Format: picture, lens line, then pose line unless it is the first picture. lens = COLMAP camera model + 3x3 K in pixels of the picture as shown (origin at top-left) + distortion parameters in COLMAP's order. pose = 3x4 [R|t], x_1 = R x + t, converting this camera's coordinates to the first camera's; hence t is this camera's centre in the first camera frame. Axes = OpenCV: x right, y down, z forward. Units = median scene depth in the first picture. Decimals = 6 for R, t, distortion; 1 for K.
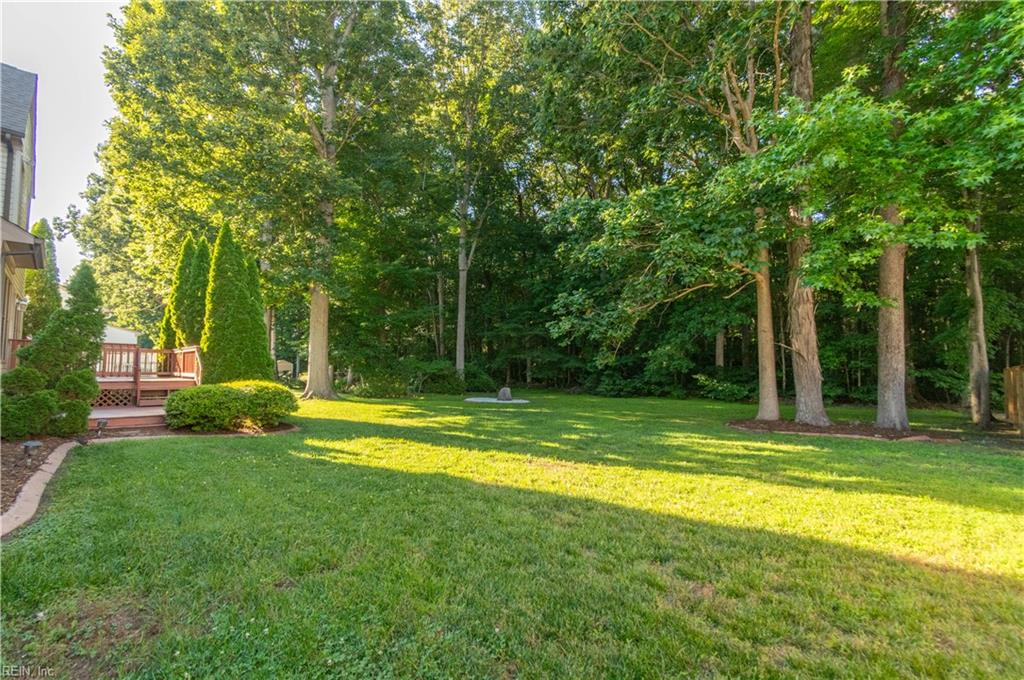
lens RADIAL K [[450.9, 0, 516.0], [0, 450.9, 345.3], [0, 0, 1]] dist [0.003999, -0.000848]
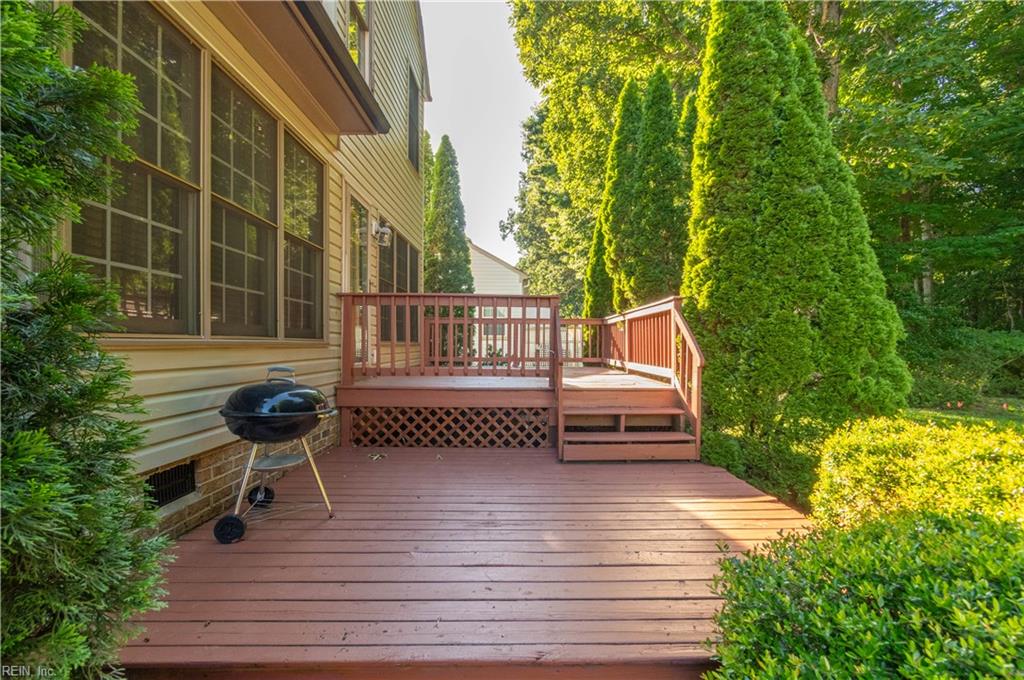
lens RADIAL K [[450.9, 0, 516.1], [0, 450.9, 342.2], [0, 0, 1]] dist [0.003999, -0.000848]
pose [[0.704290, -0.008570, -0.709861, -0.433357], [0.039043, 0.998881, 0.026677, 0.020023], [0.708838, -0.046503, 0.703836, 0.519702]]
